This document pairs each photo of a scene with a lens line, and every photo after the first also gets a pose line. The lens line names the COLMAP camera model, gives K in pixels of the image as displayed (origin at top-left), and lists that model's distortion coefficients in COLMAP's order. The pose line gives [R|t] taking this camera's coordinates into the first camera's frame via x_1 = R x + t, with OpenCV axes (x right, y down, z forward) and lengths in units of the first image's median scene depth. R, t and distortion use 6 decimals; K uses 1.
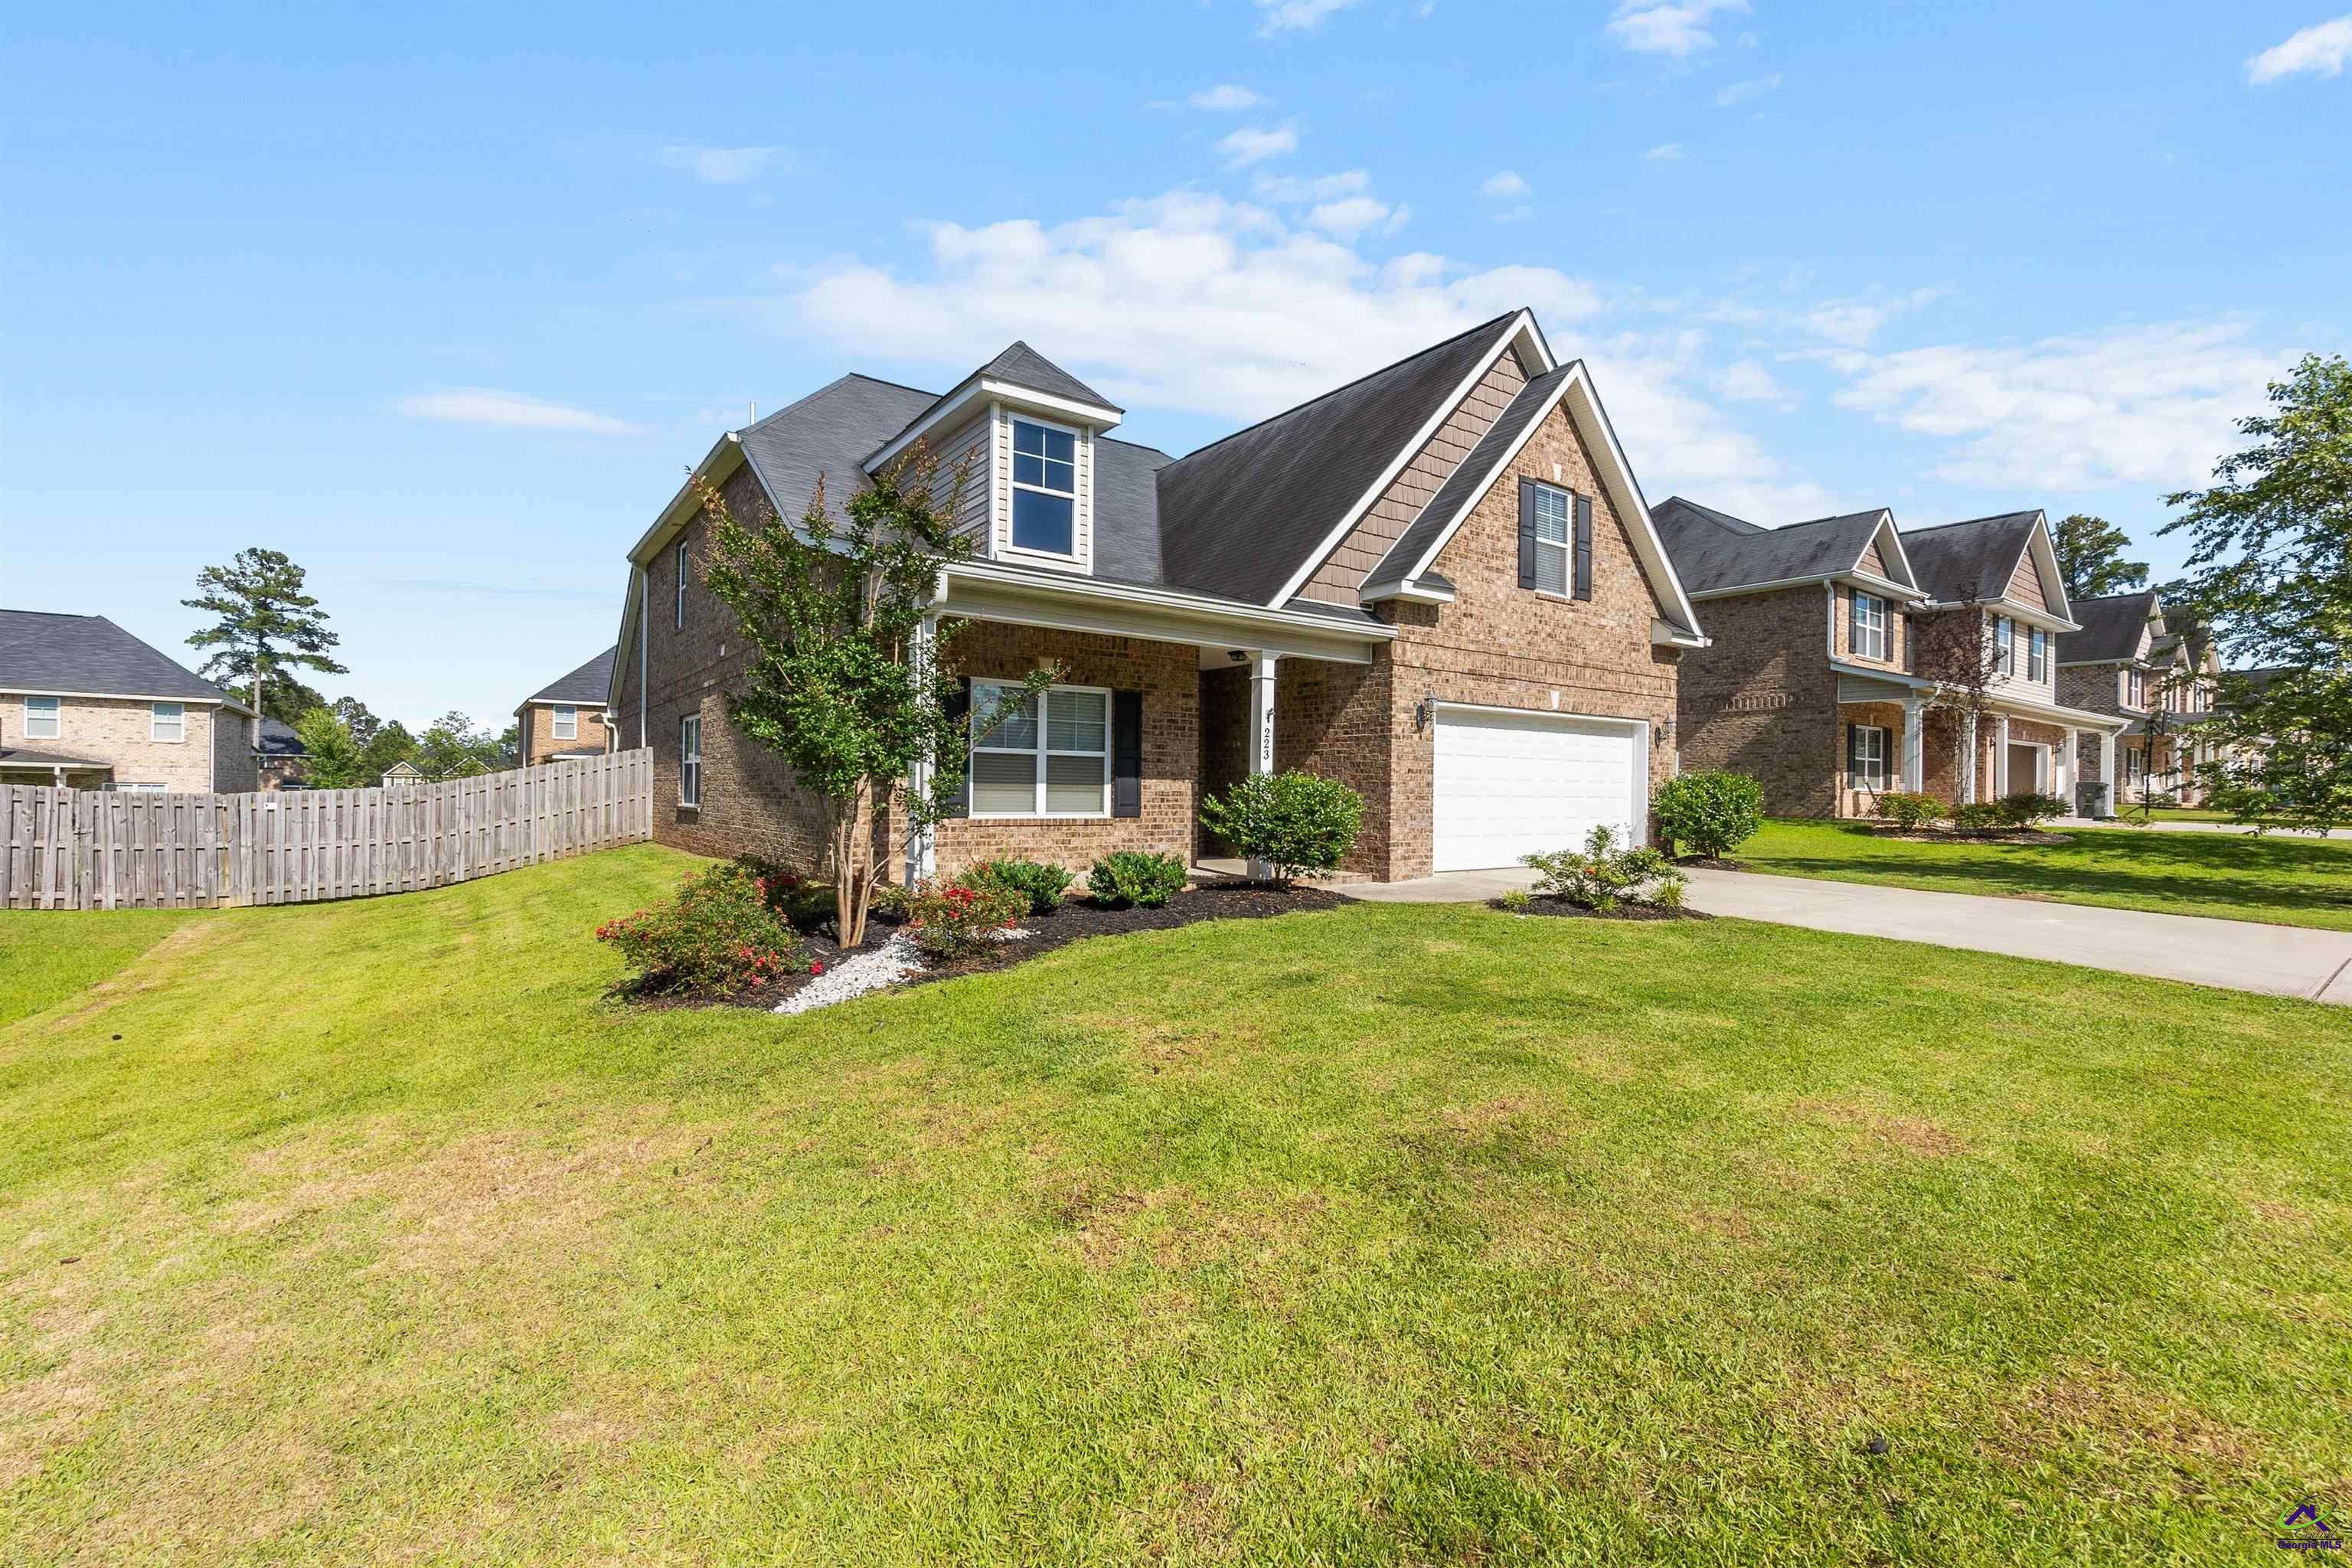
lens RADIAL K [[1027.5, 0, 1176.0], [0, 1027.5, 784.0], [0, 0, 1]] dist [0.000694, 0.000110]
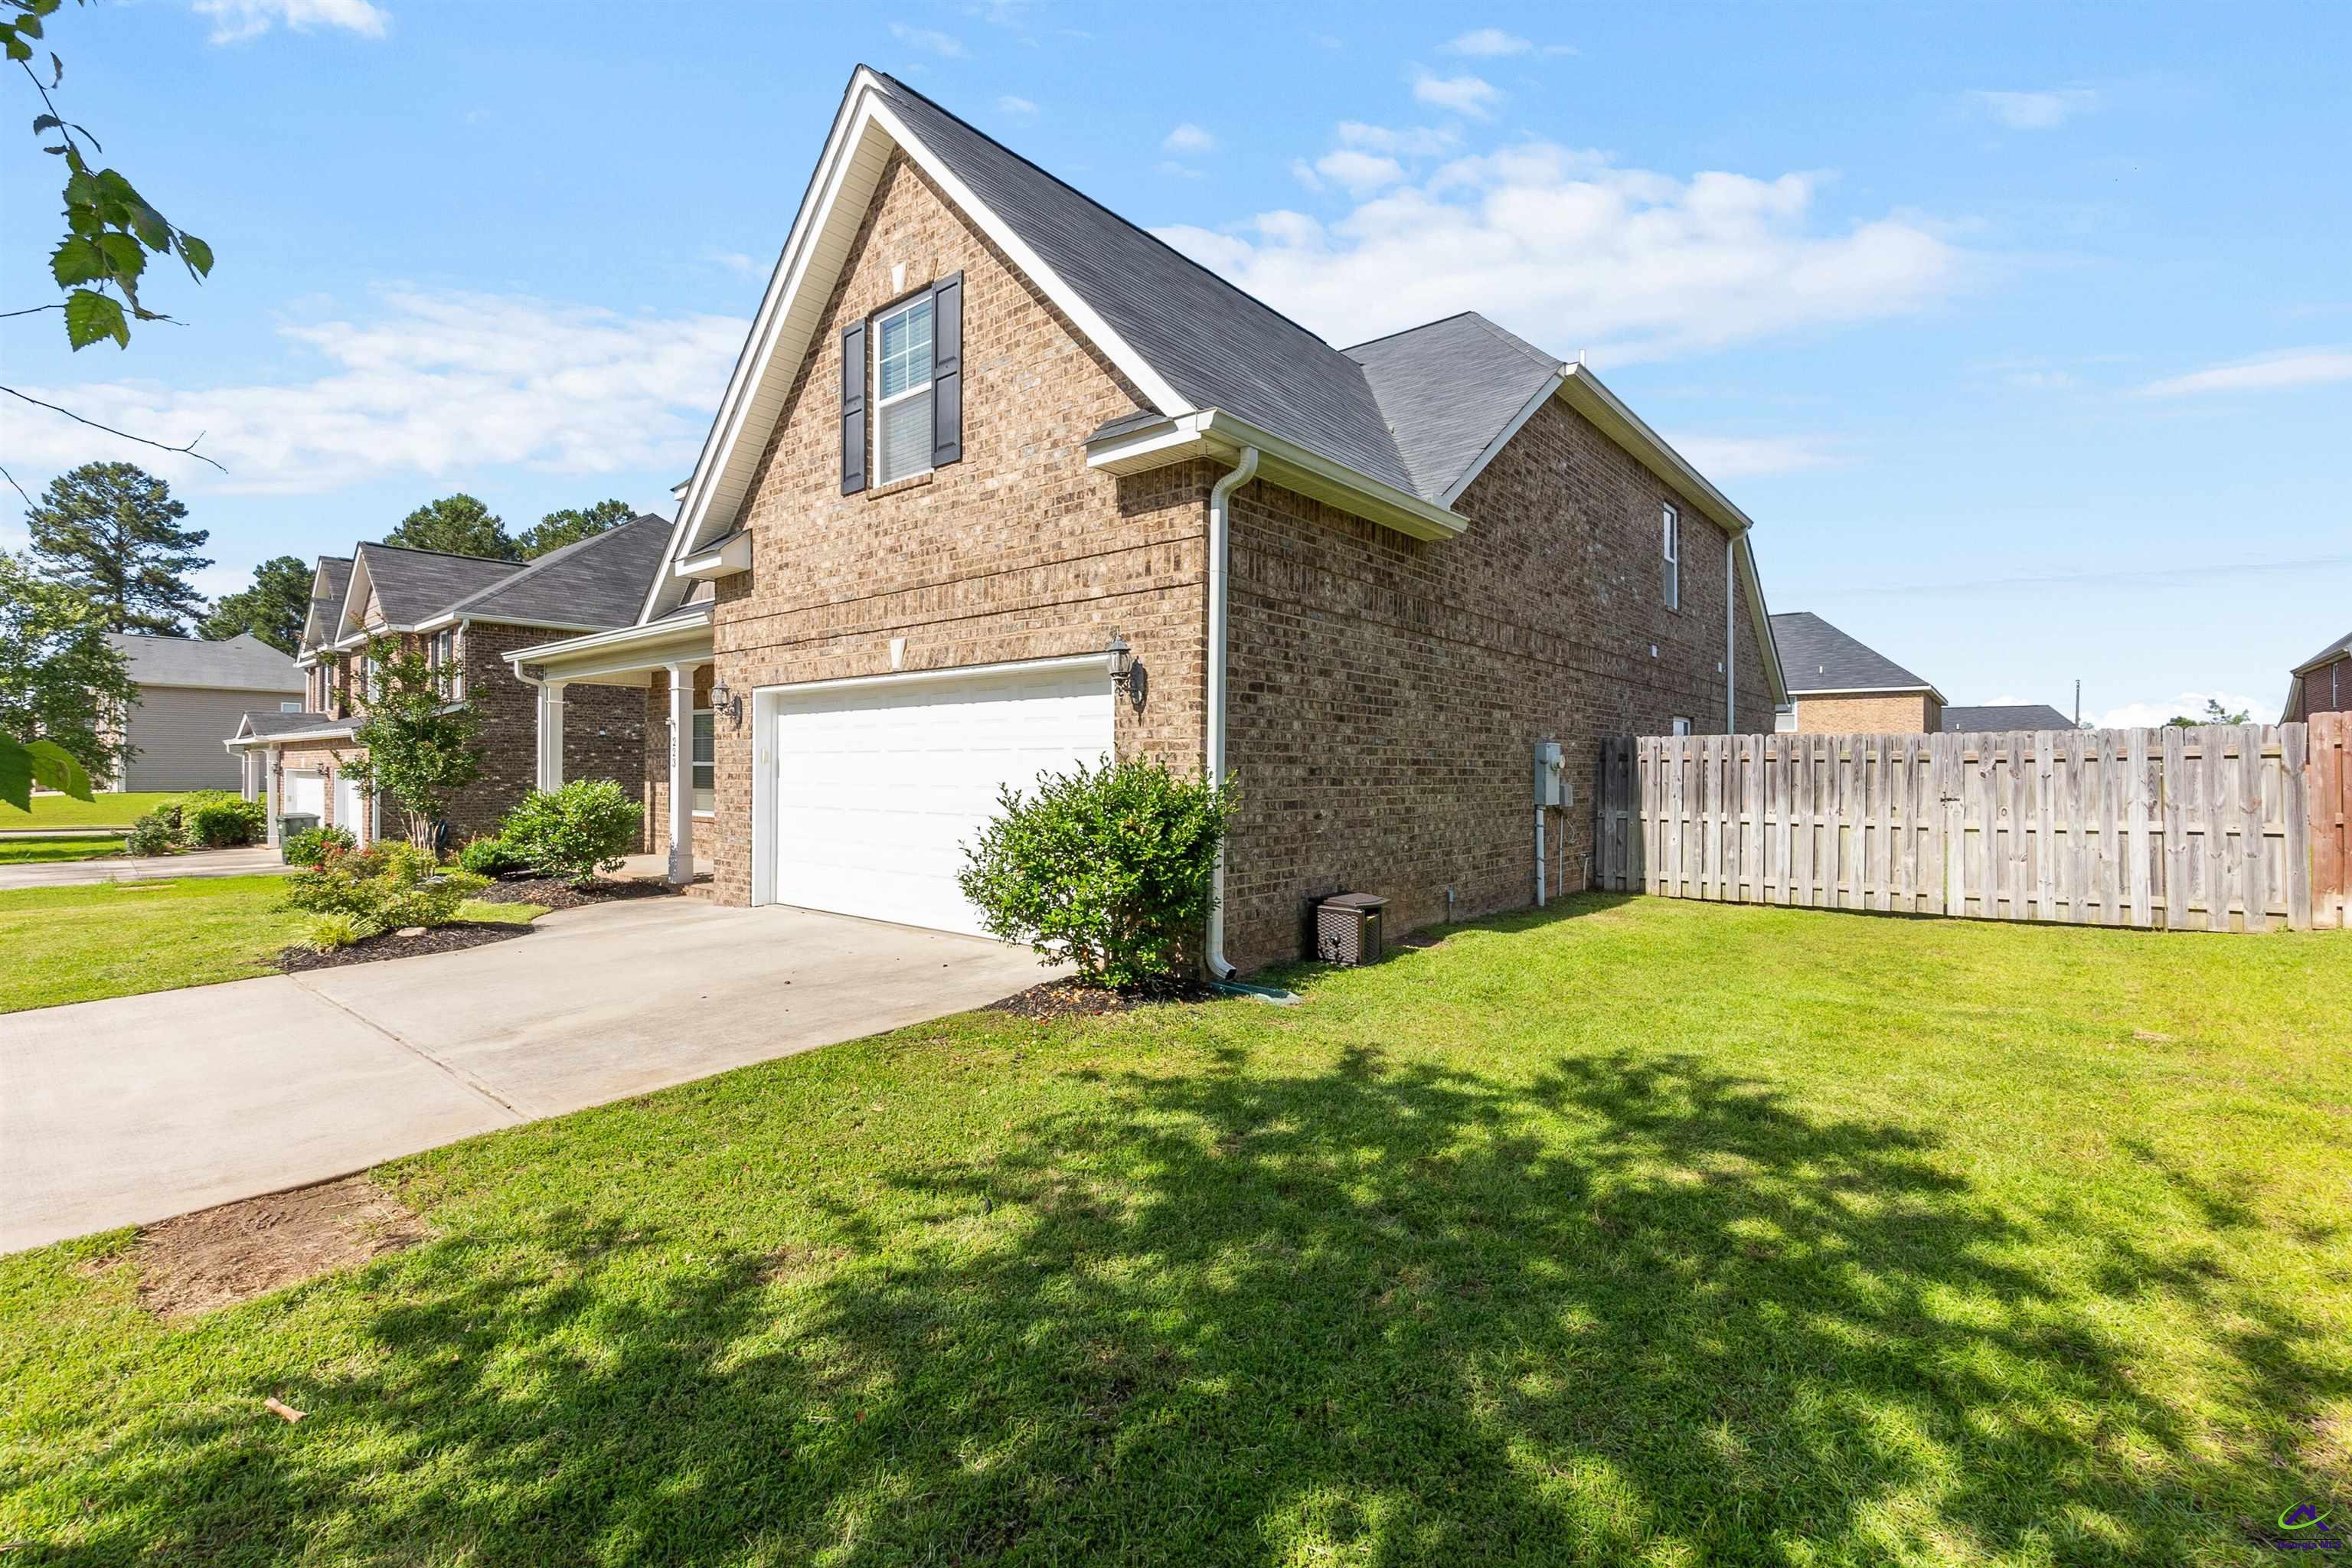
lens RADIAL K [[1044.6, 0, 1134.4], [0, 1044.6, 758.0], [0, 0, 1]] dist [-0.000104, -0.000634]
pose [[0.209515, -0.022649, -0.977543, 1.115274], [0.004761, 0.999743, -0.022143, -0.007005], [0.977794, -0.000015, 0.209569, 1.128256]]
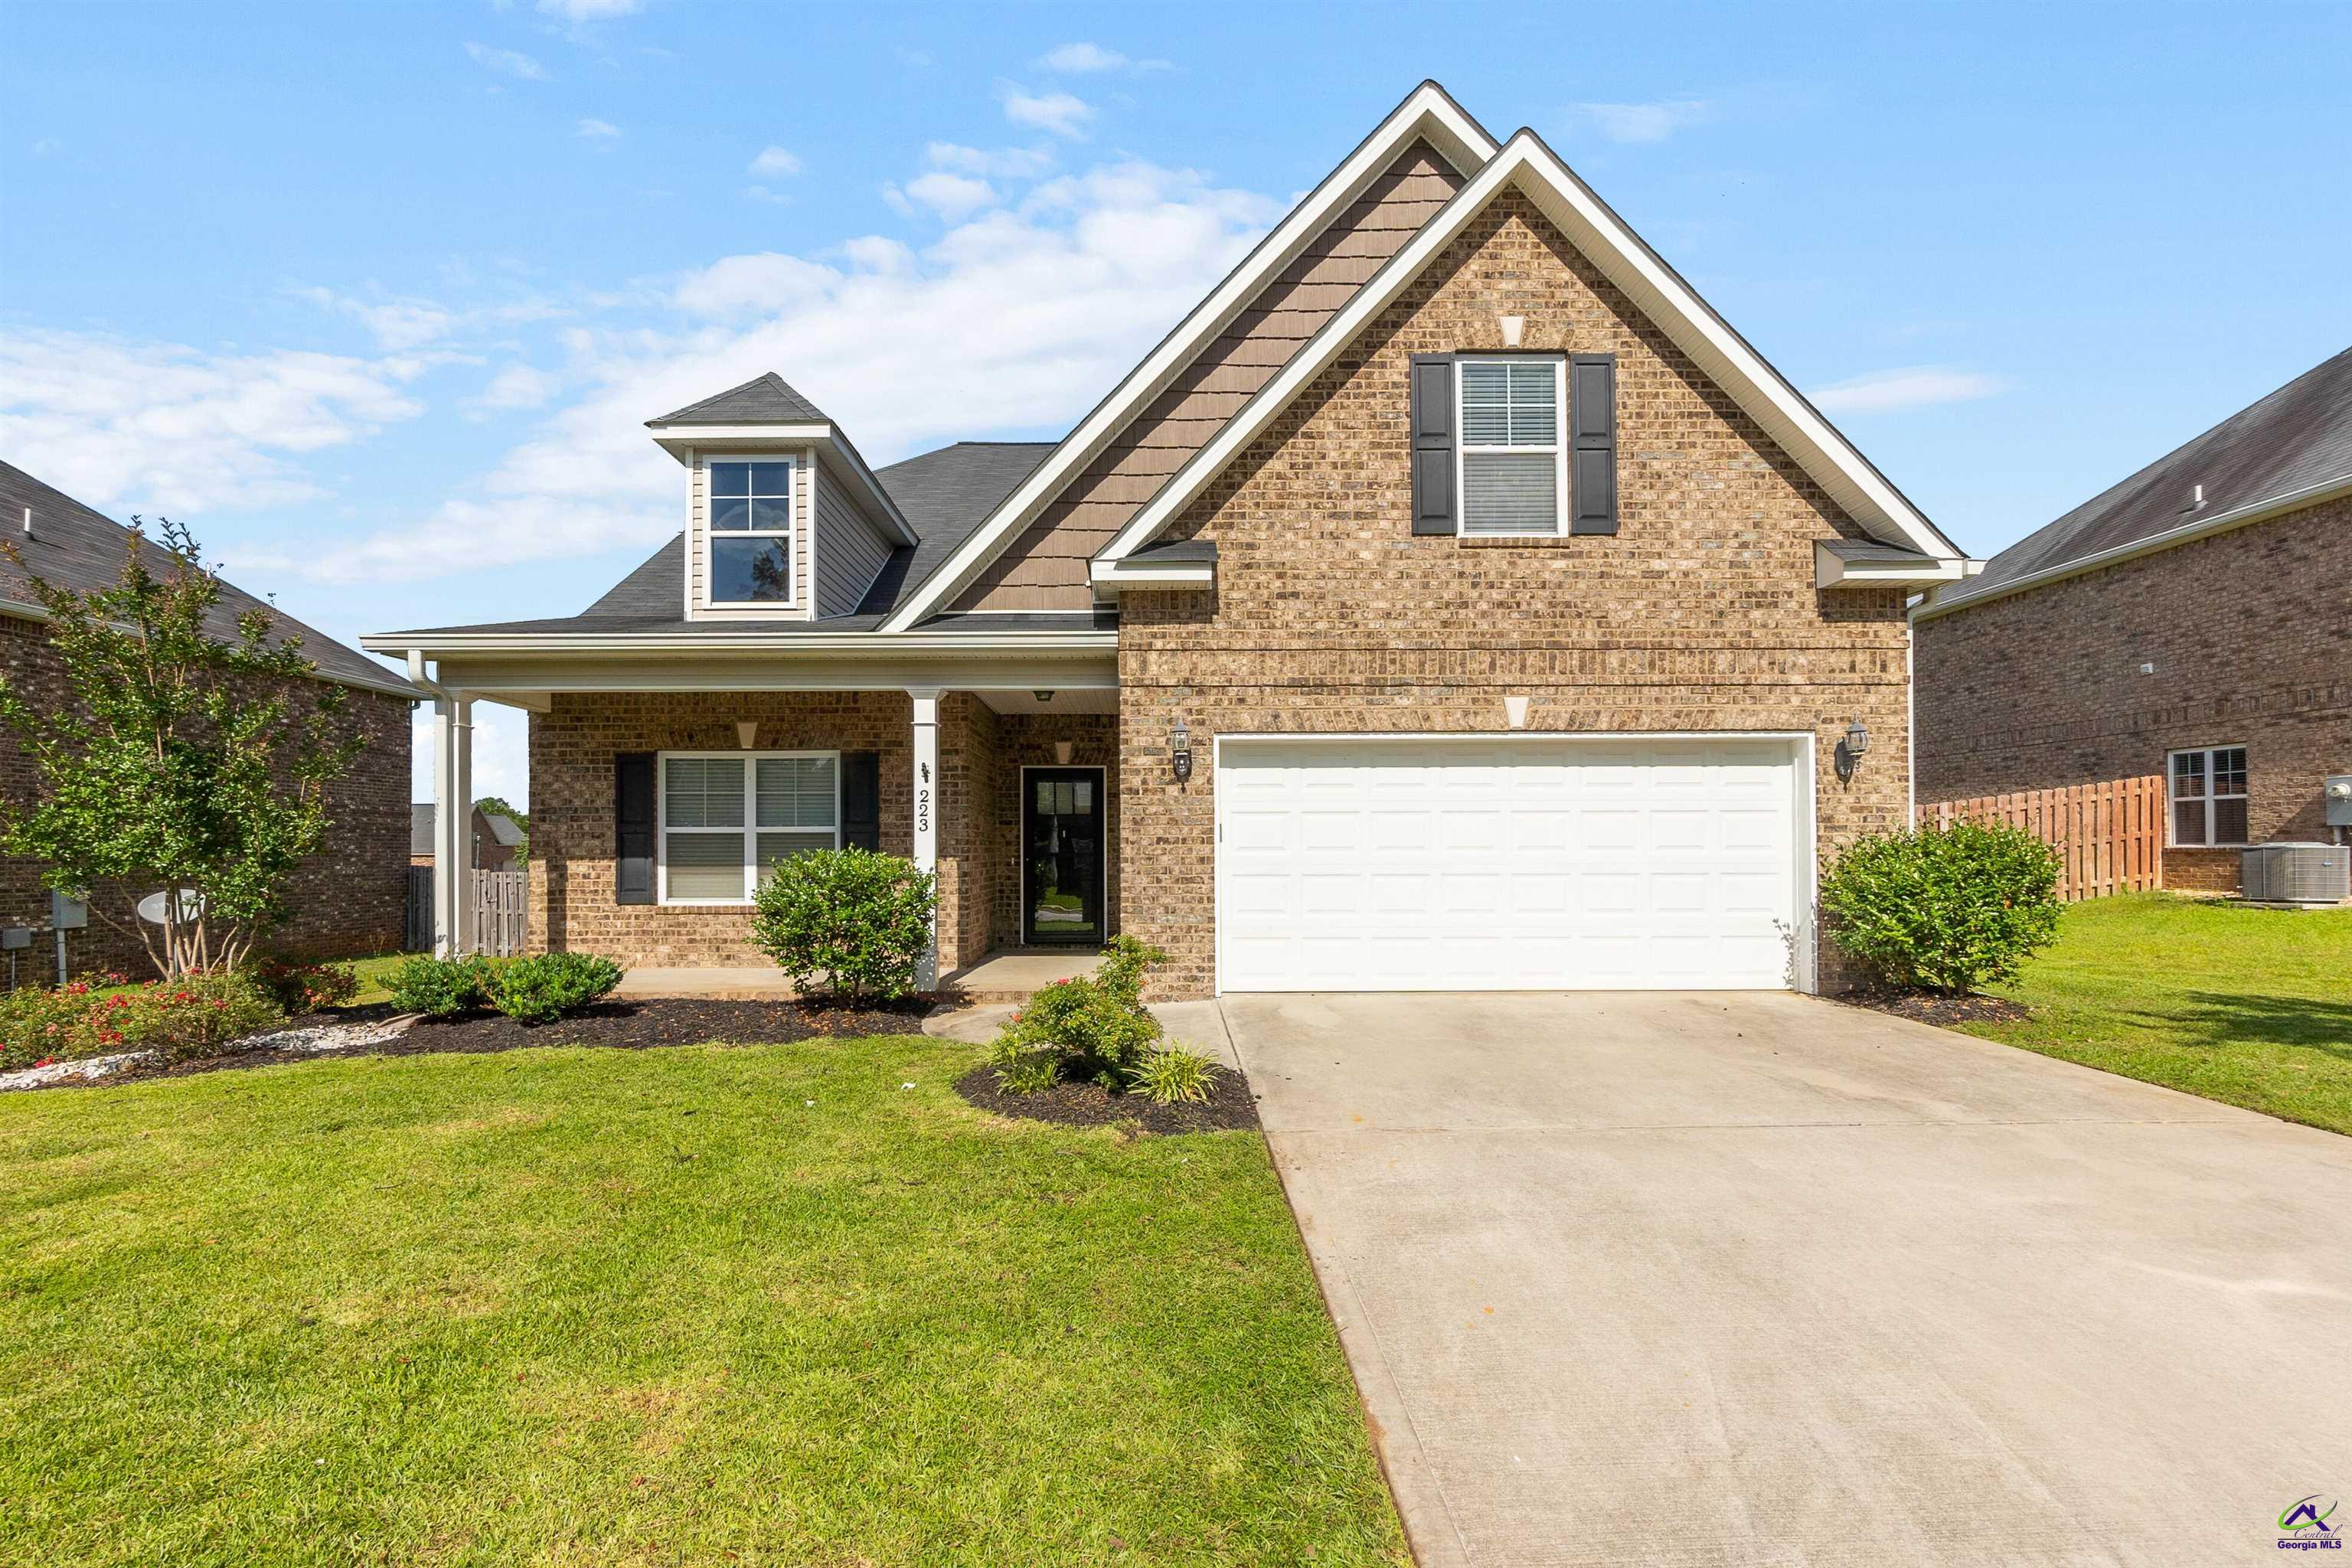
lens RADIAL K [[1052.6, 0, 1142.4], [0, 1052.6, 831.0], [0, 0, 1]] dist [-0.001710, -0.000321]
pose [[0.809996, -0.026013, -0.585858, 0.612694], [0.017741, 0.999645, -0.019857, -0.005720], [0.586167, 0.005690, 0.810170, 0.428926]]
